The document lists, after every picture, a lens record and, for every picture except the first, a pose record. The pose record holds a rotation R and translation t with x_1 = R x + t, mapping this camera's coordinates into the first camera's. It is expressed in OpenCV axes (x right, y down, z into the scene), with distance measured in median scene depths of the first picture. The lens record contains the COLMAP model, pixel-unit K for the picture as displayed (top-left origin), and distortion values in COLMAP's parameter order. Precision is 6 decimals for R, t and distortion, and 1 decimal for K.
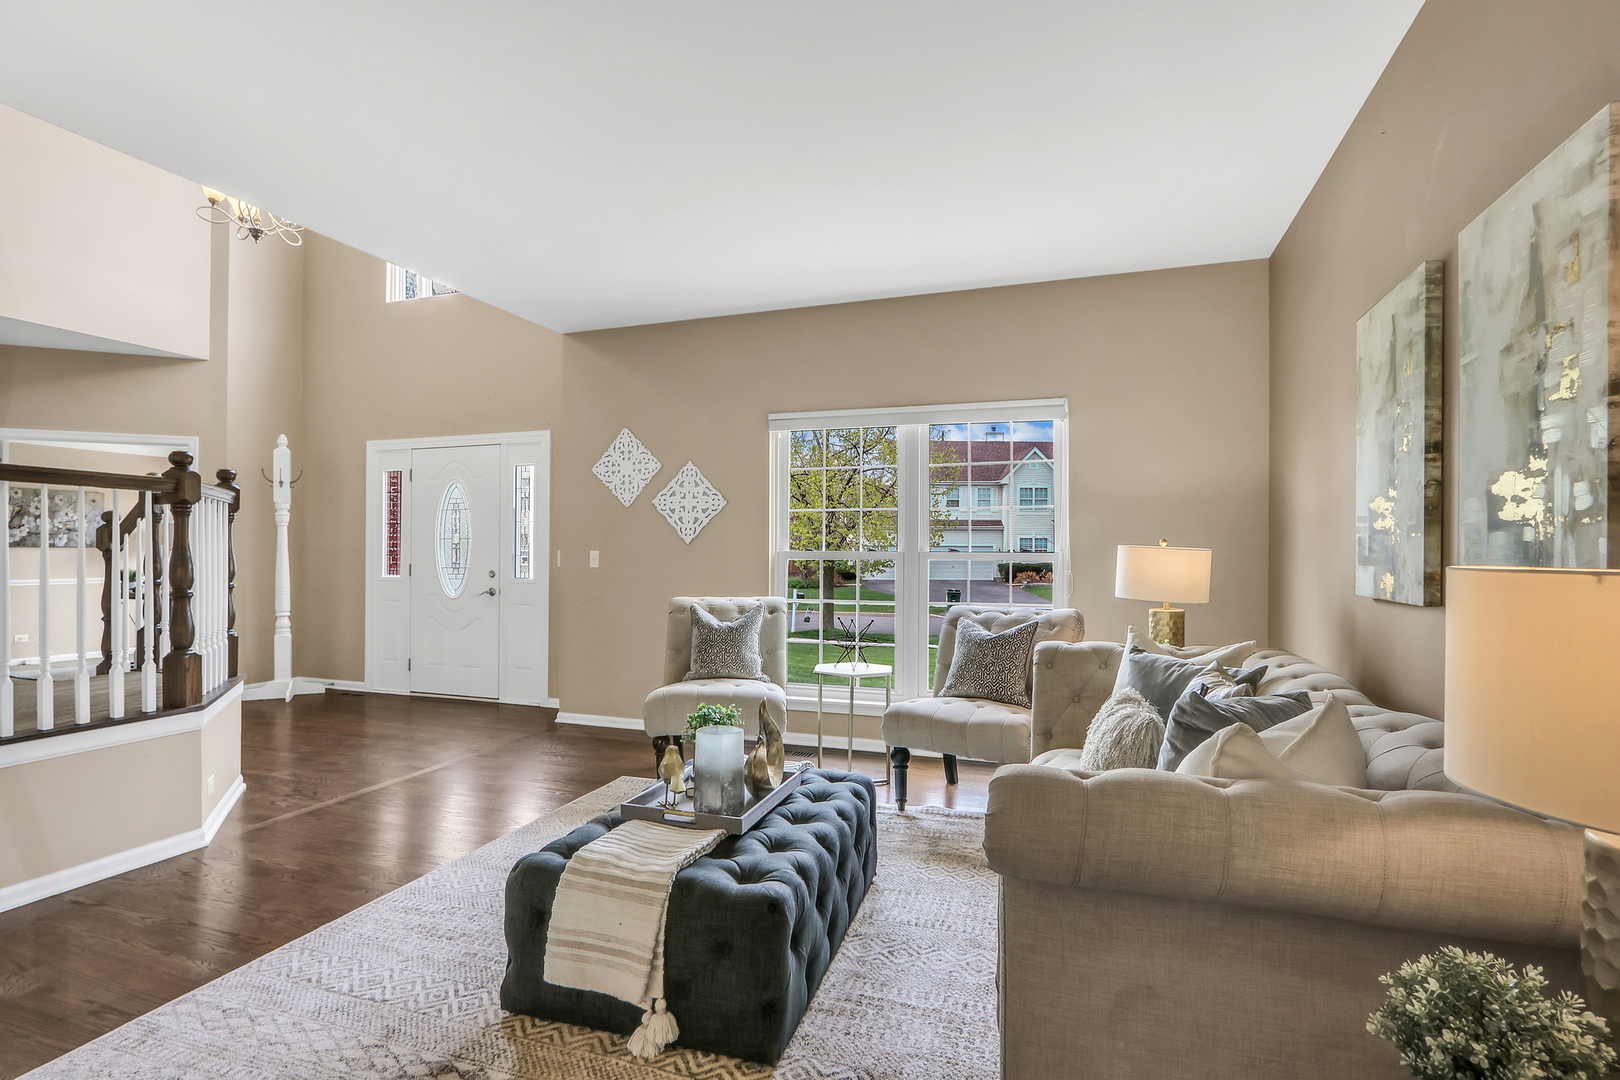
lens RADIAL K [[814.6, 0, 786.7], [0, 814.6, 551.1], [0, 0, 1]] dist [-0.017489, 0.001095]
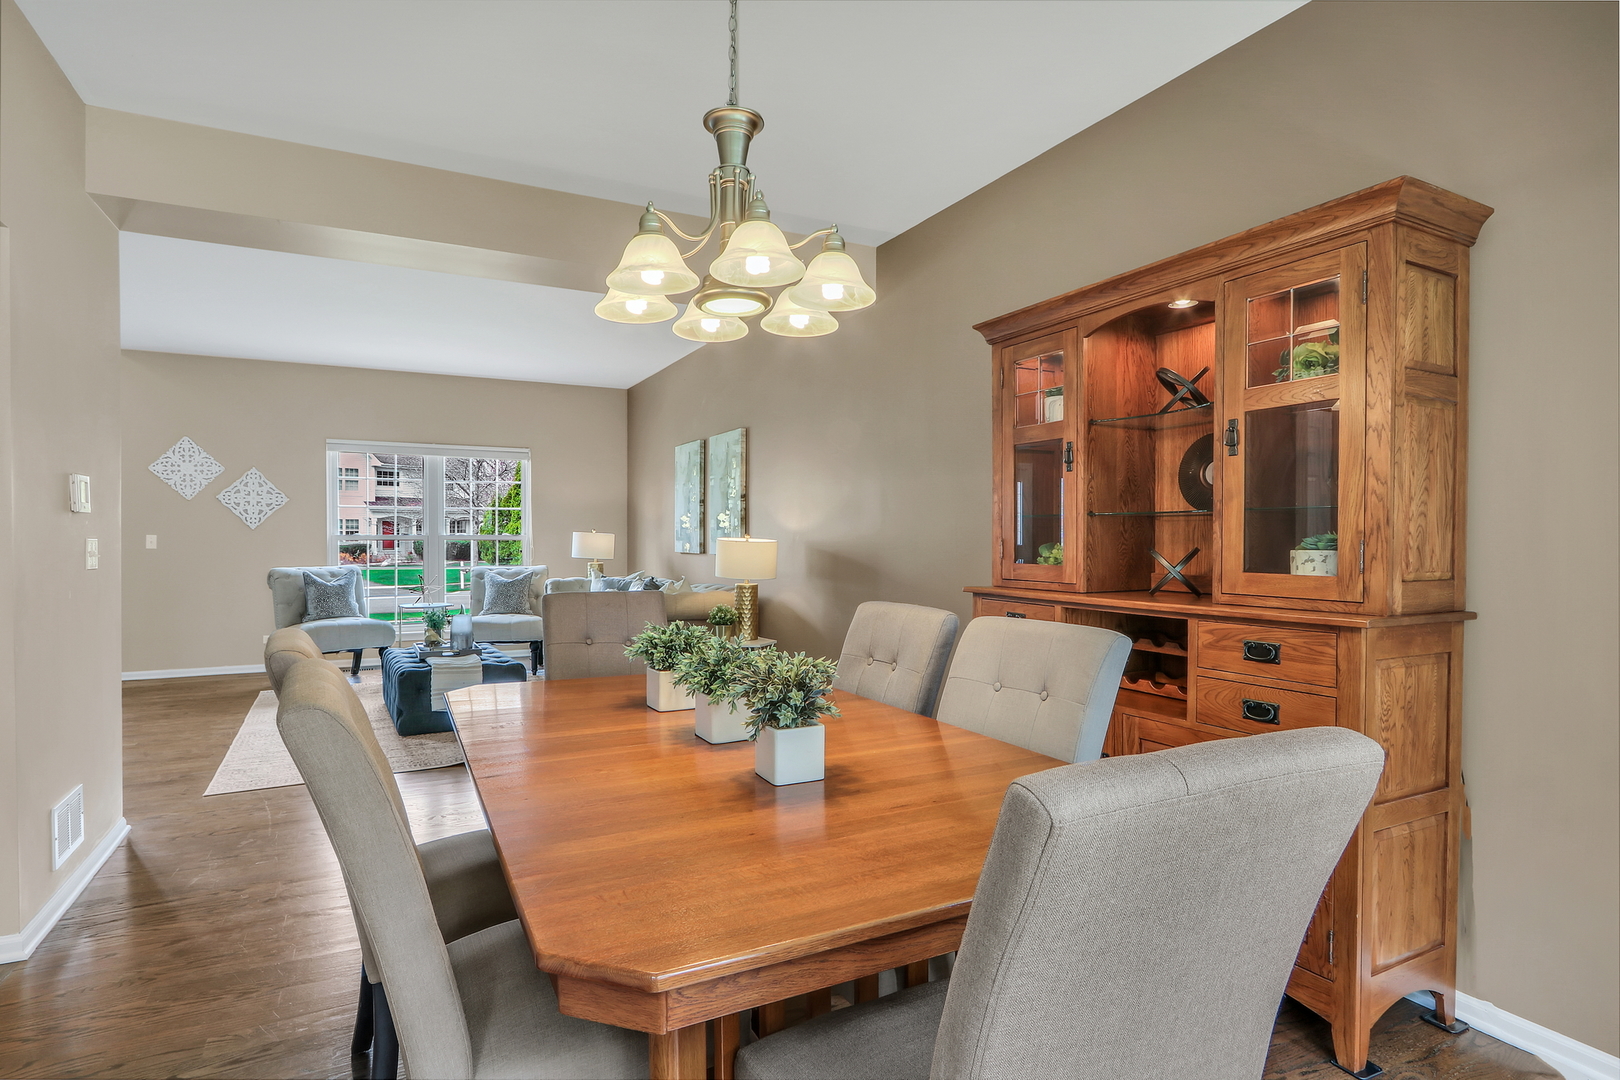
lens RADIAL K [[828.8, 0, 785.7], [0, 828.8, 559.6], [0, 0, 1]] dist [-0.013093, 0.001010]
pose [[0.683515, -0.024329, 0.729531, -0.505098], [-0.000355, 0.999433, 0.033663, -0.005643], [-0.729936, -0.023268, 0.683119, -0.546137]]
